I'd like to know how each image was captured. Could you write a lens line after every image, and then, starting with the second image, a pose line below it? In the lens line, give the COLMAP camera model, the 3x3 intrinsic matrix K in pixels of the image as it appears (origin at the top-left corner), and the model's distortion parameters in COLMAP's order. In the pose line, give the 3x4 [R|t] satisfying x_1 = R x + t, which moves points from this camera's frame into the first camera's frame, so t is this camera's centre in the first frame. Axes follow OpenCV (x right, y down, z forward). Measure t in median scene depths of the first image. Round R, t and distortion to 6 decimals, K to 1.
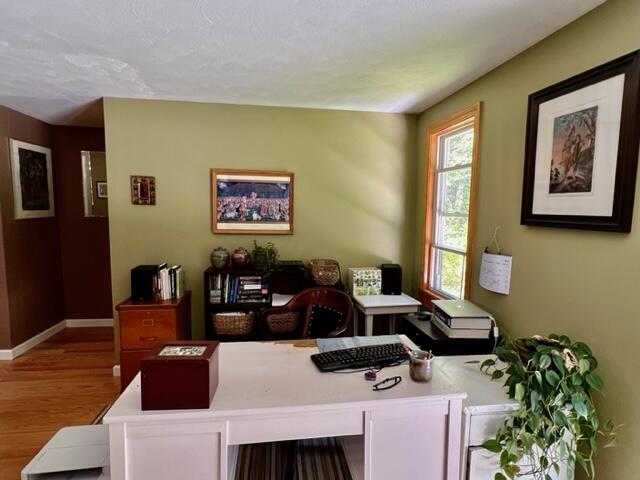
lens RADIAL K [[339.7, 0, 320.0], [0, 339.7, 240.0], [0, 0, 1]] dist [-0.004849, -0.000074]
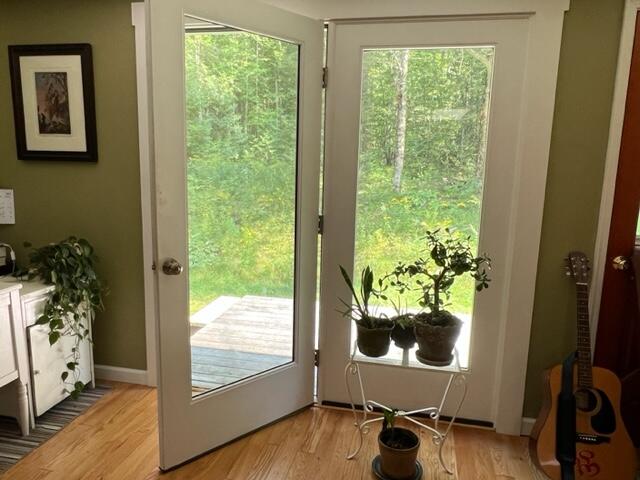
lens RADIAL K [[462.2, 0, 320.0], [0, 462.2, 240.0], [0, 0, 1]] dist [-0.004578, -0.006382]
pose [[0.328945, -0.163478, 0.930091, -0.704642], [0.072443, 0.986368, 0.147749, 0.083083], [-0.941566, 0.018778, 0.336304, -0.603788]]
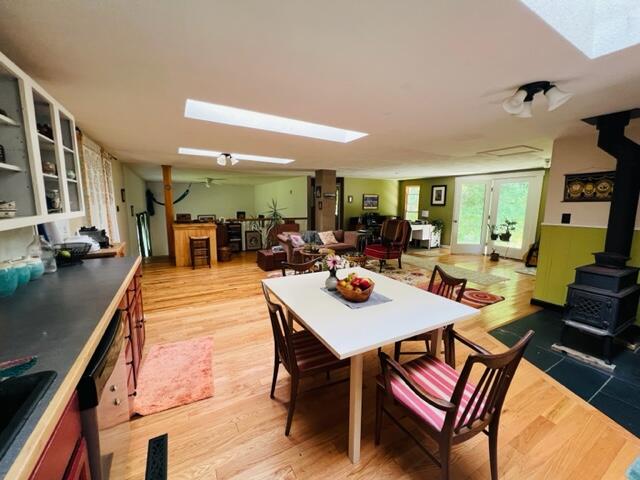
lens RADIAL K [[256.9, 0, 320.0], [0, 256.9, 240.0], [0, 0, 1]] dist [0.000457, 0.000076]
pose [[0.929901, -0.059855, 0.362907, -3.888618], [0.041612, 0.997456, 0.057886, 0.293960], [-0.365448, -0.038727, 0.930026, -3.424283]]
